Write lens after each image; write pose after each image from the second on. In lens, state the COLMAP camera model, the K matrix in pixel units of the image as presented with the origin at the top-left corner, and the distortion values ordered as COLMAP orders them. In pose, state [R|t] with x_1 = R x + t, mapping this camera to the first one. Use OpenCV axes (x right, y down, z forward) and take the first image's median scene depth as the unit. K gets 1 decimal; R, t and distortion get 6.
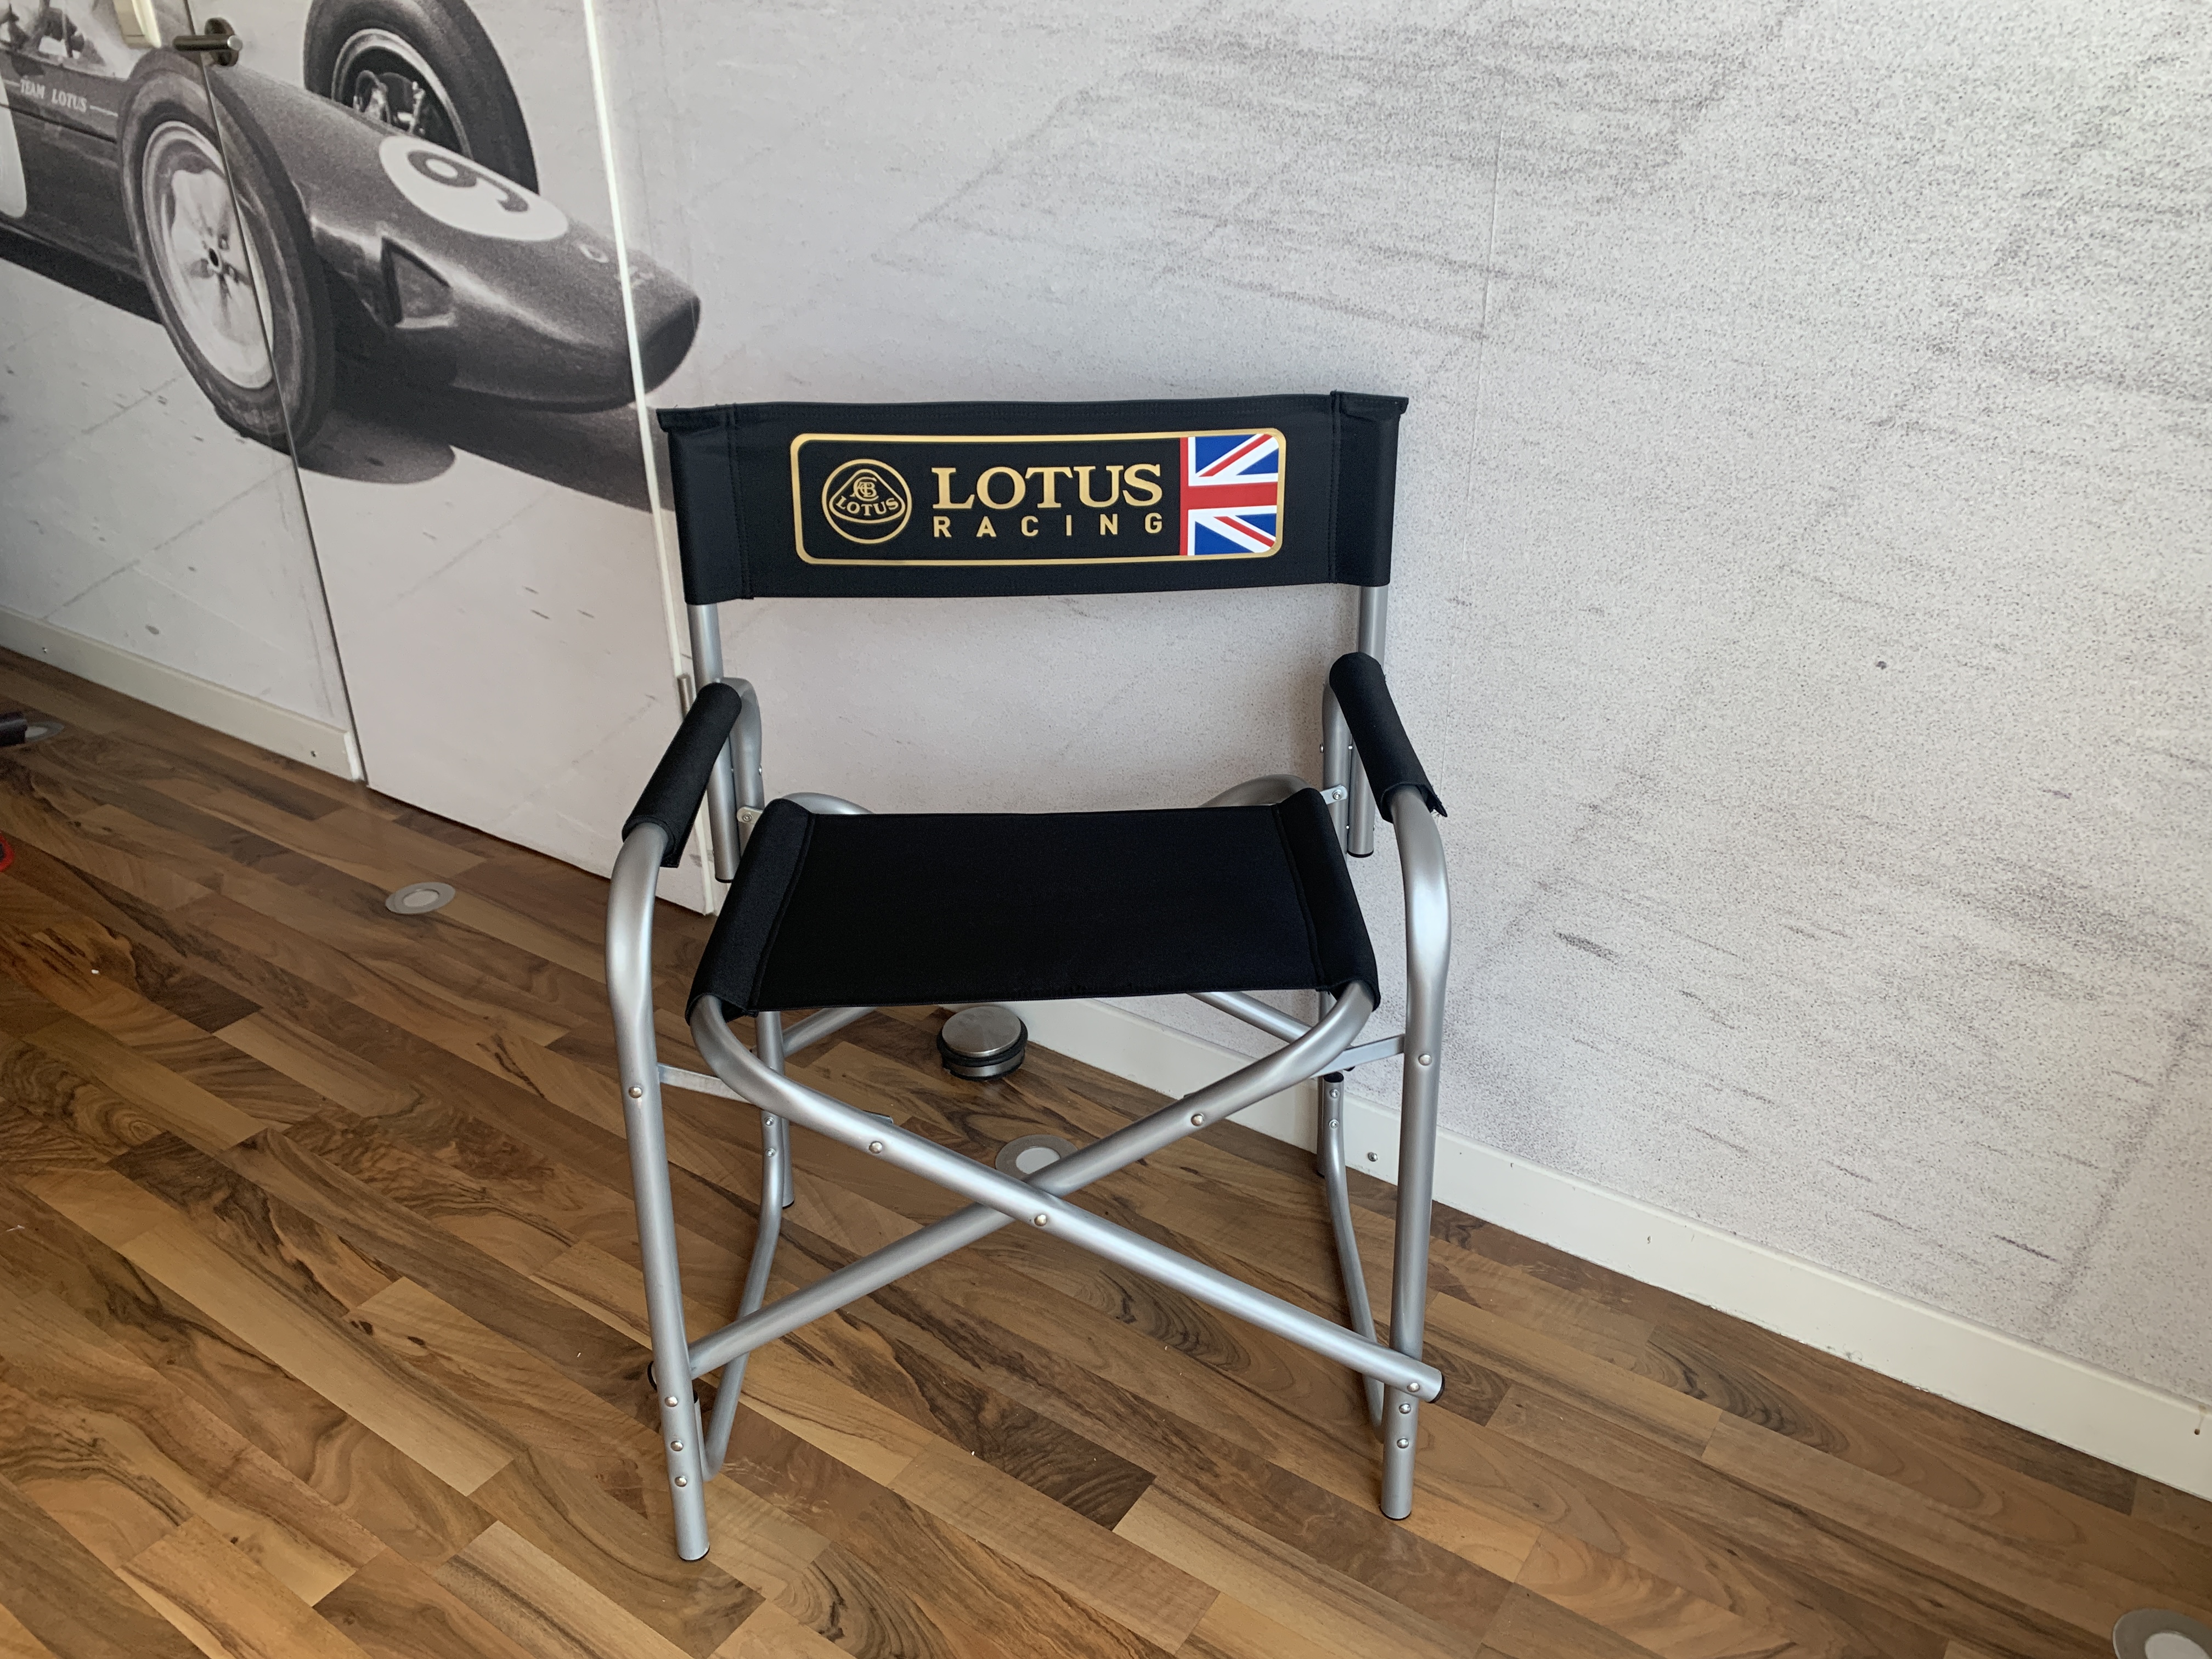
lens RADIAL K [[1712.1, 0, 1113.6], [0, 1712.1, 802.3], [0, 0, 1]] dist [0.009324, 0.012277]
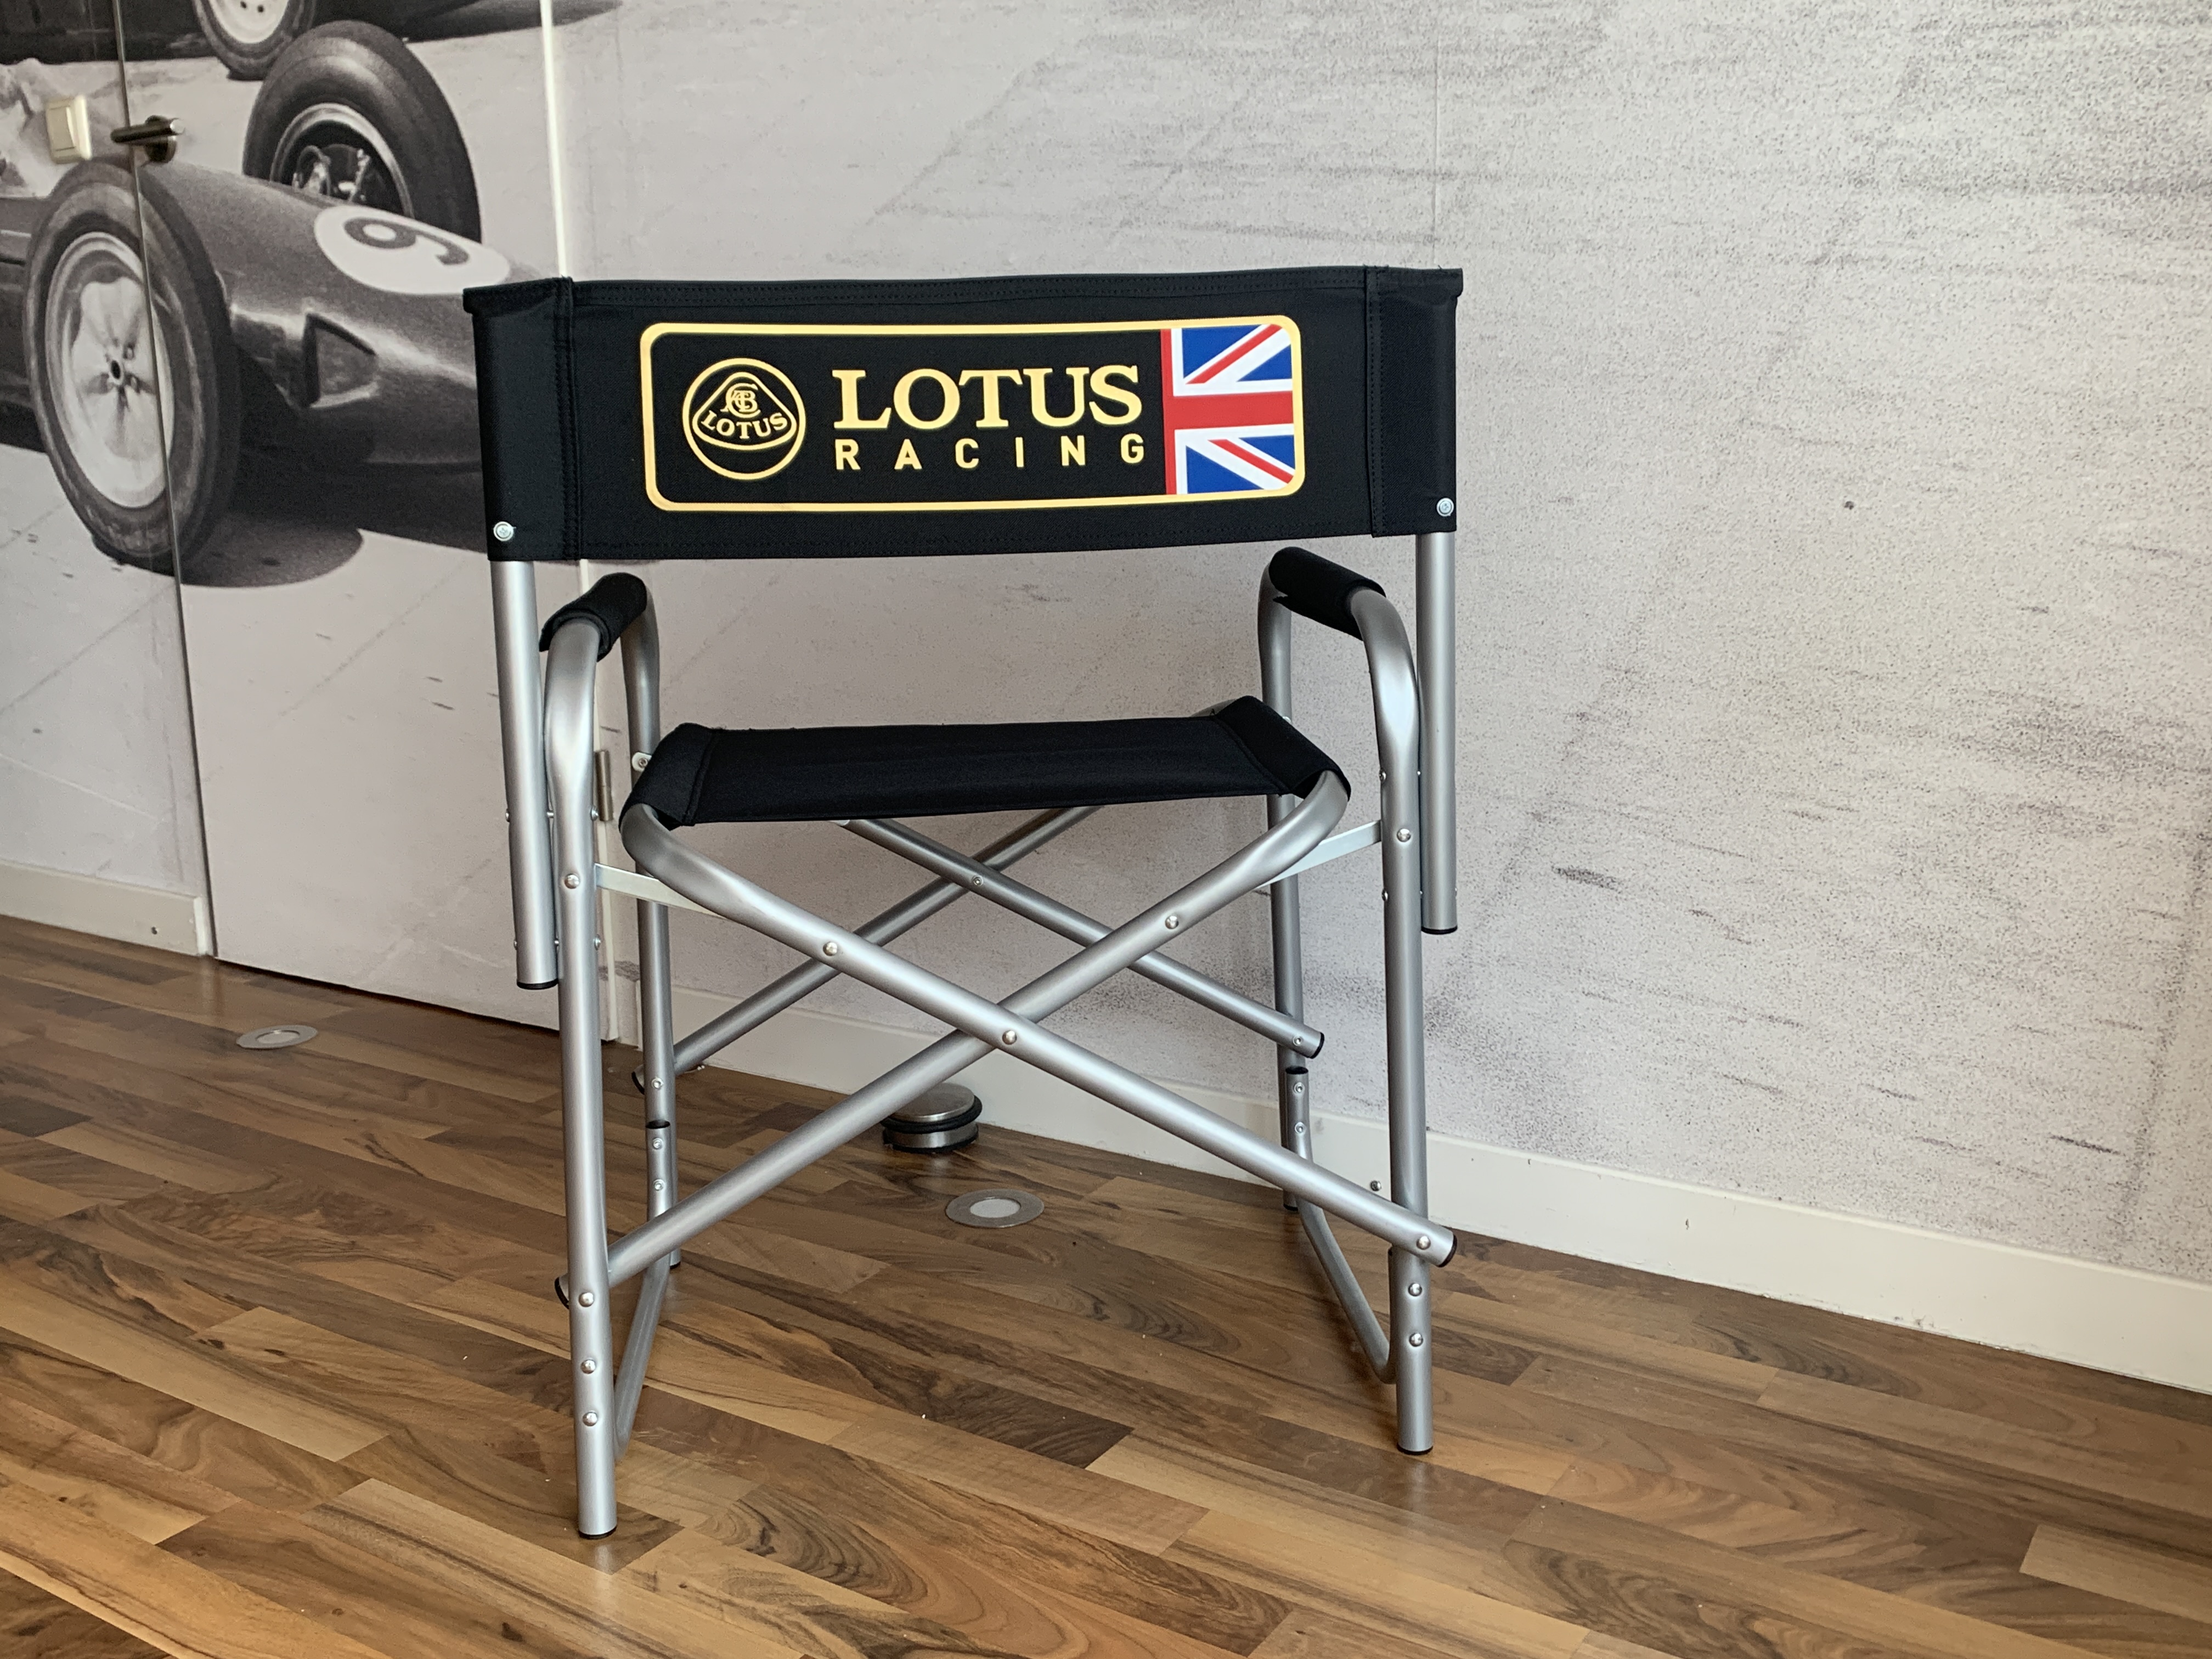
lens RADIAL K [[2117.2, 0, 1116.0], [0, 2117.2, 789.8], [0, 0, 1]] dist [0.016942, 0.000000]
pose [[0.999692, -0.010418, 0.022535, -0.005627], [0.015958, 0.964995, -0.261782, 0.369327], [-0.019019, 0.262061, 0.964864, -0.125646]]
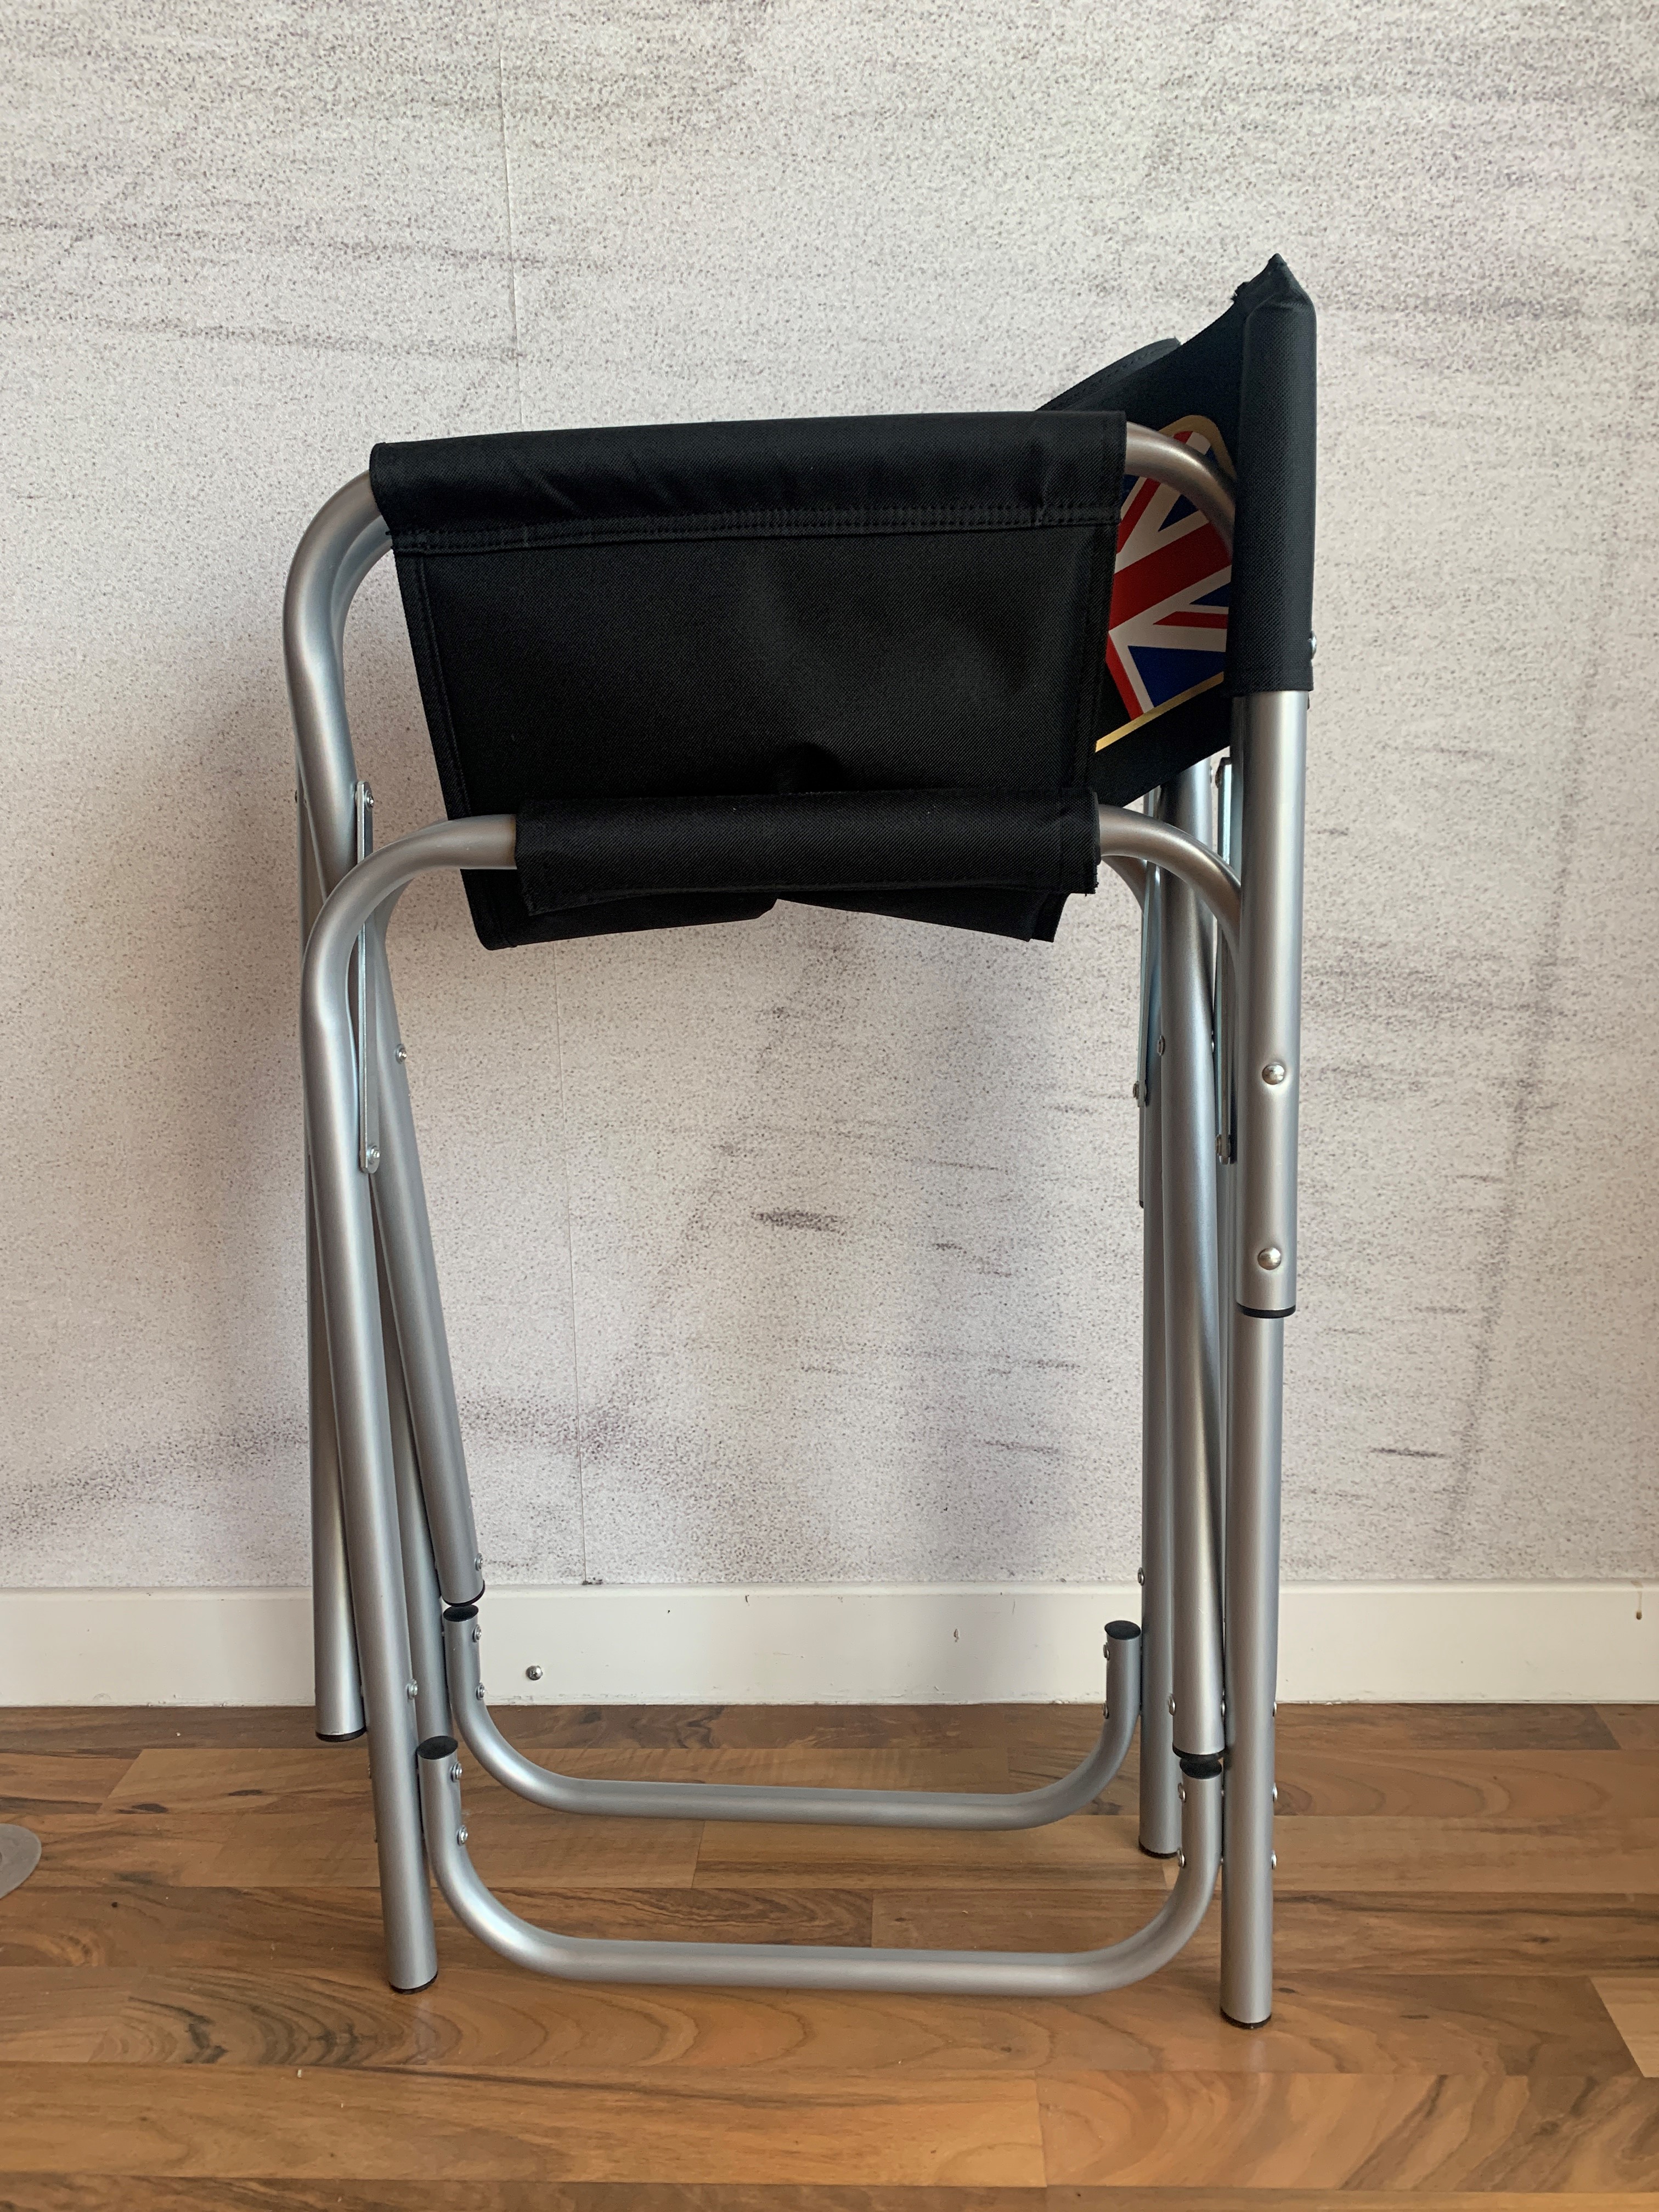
lens RADIAL K [[1712.1, 0, 838.4], [0, 1712.1, 1091.4], [0, 0, 1]] dist [0.009324, 0.012277]
pose [[0.849286, -0.115596, 0.515123, -0.076086], [0.247035, 0.949336, -0.194253, 0.193100], [-0.466570, 0.292229, 0.834814, 0.425801]]
